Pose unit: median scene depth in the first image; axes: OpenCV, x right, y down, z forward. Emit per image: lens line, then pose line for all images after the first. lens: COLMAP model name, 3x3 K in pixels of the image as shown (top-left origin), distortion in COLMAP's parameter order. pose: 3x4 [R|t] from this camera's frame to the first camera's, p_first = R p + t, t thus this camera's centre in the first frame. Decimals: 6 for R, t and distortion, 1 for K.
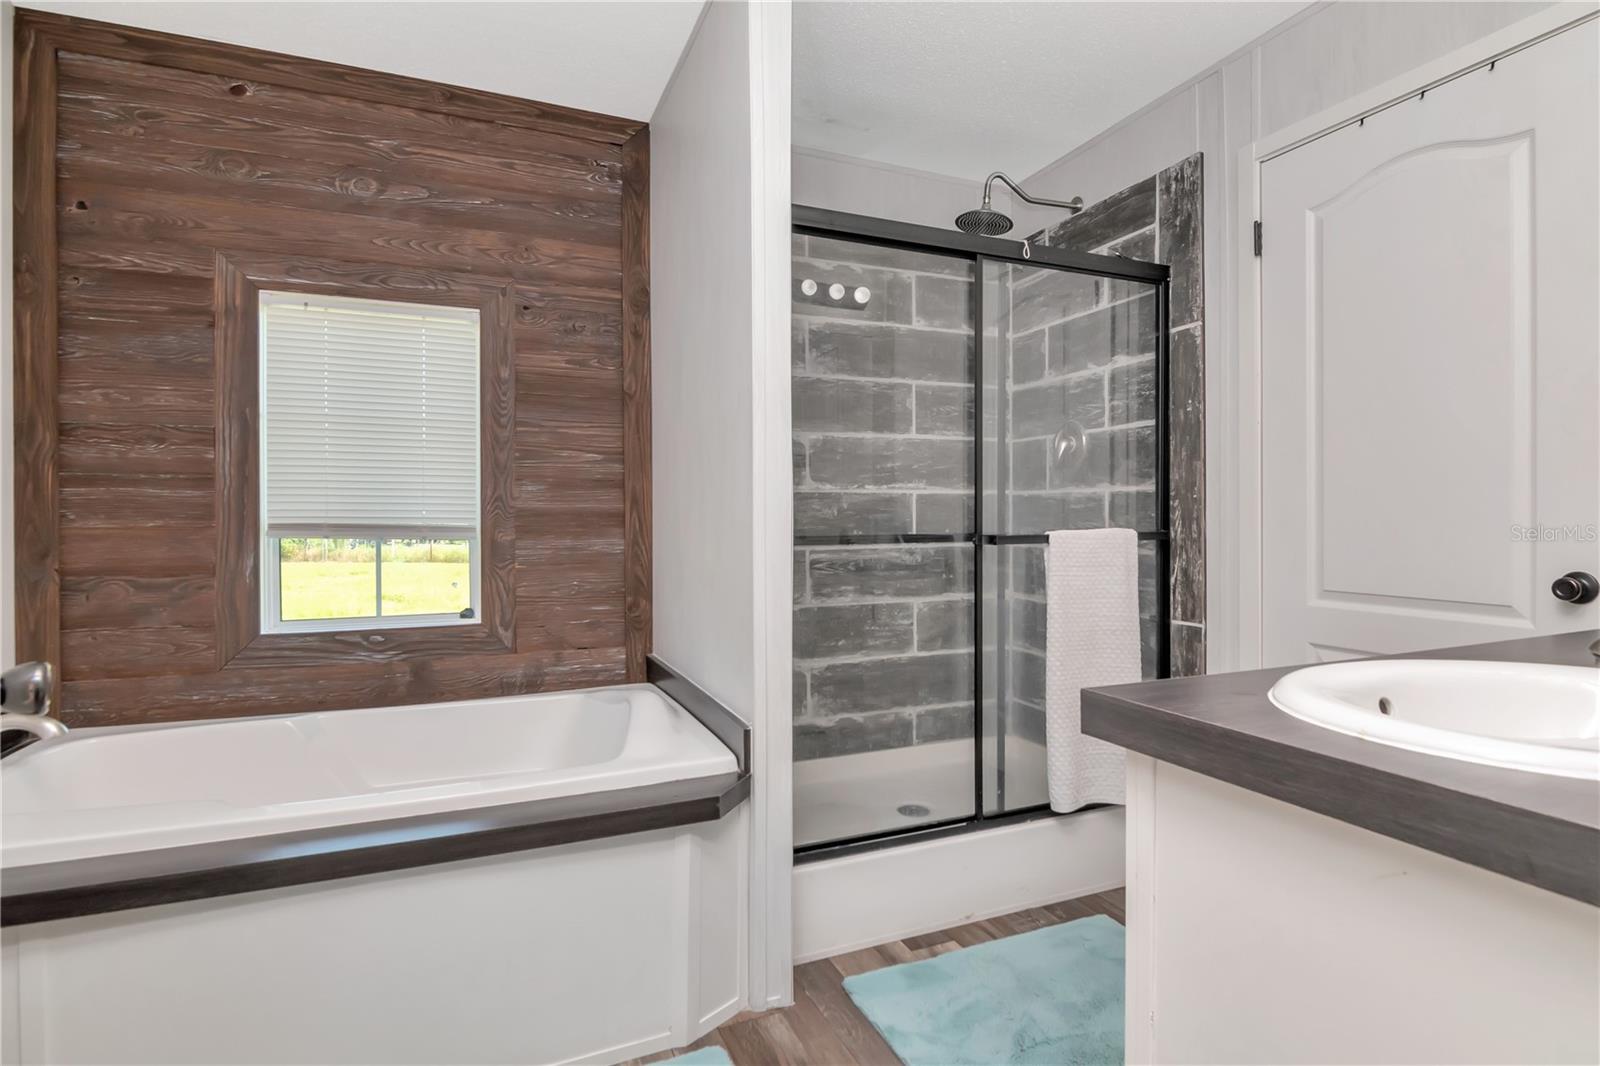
lens RADIAL K [[819.8, 0, 803.1], [0, 819.8, 514.9], [0, 0, 1]] dist [0.018203, -0.000826]
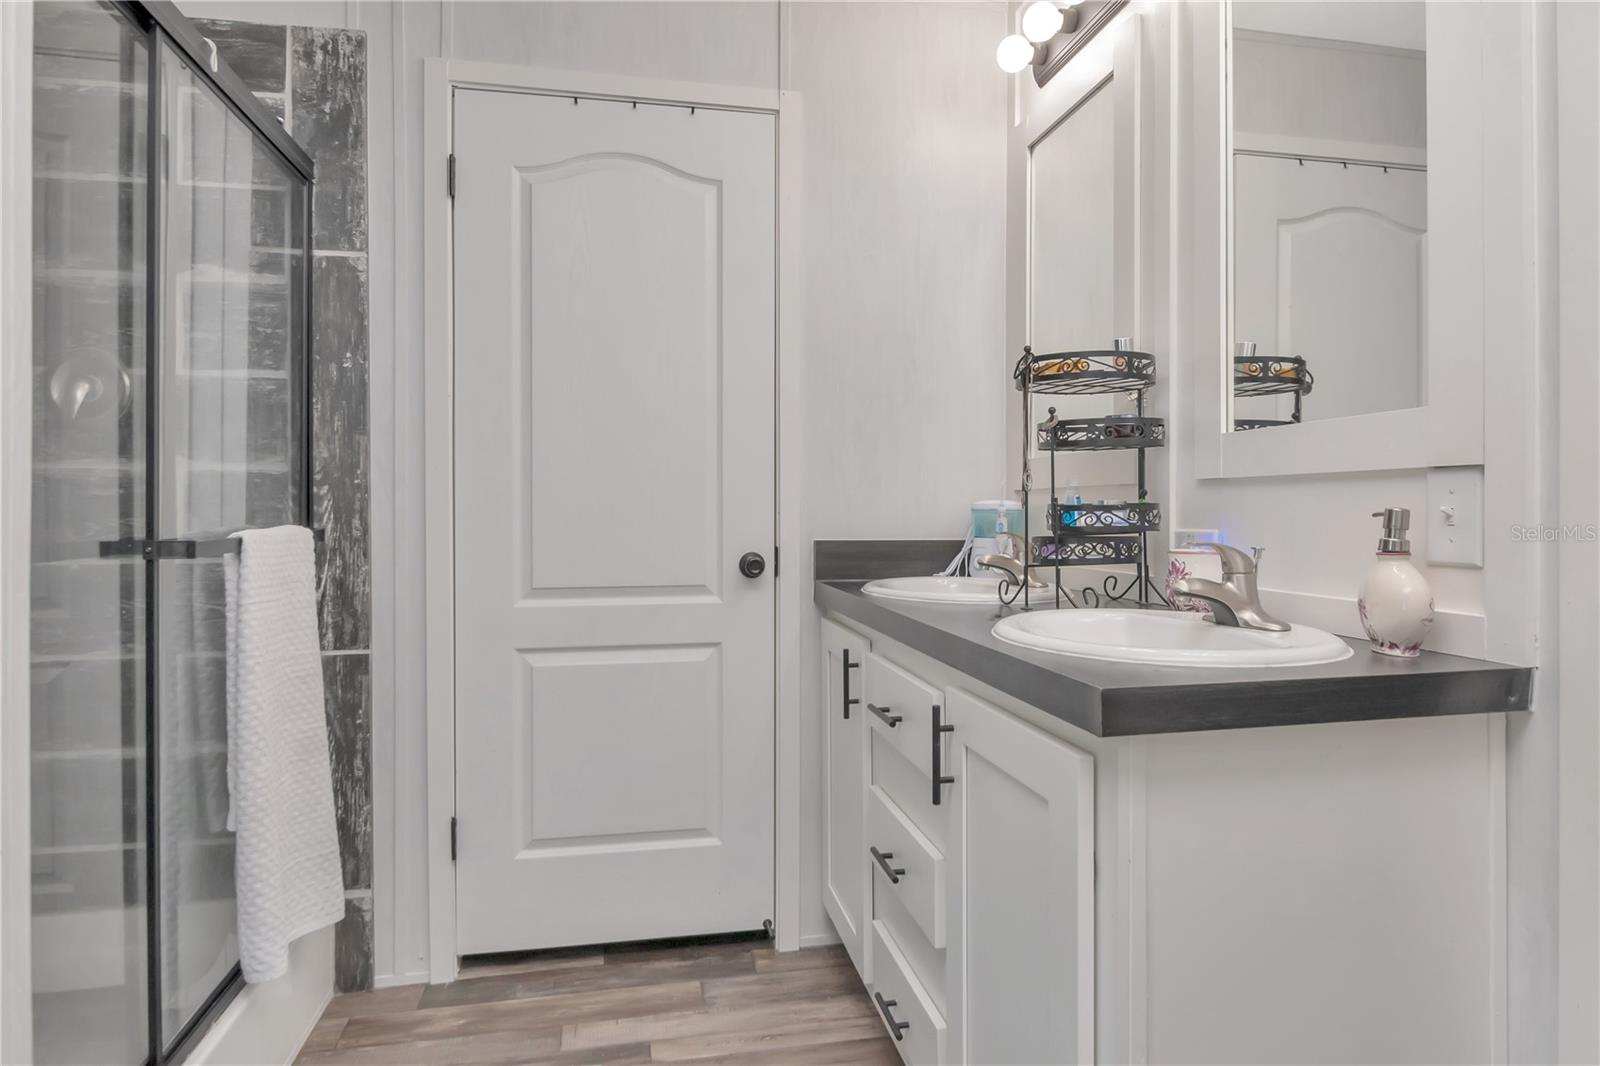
lens RADIAL K [[866.0, 0, 795.8], [0, 866.0, 506.1], [0, 0, 1]] dist [-0.003604, -0.000857]
pose [[0.218012, 0.004675, 0.975935, -0.296564], [0.001837, 0.999985, -0.005201, 0.006537], [-0.975944, 0.002927, 0.218000, 0.614876]]
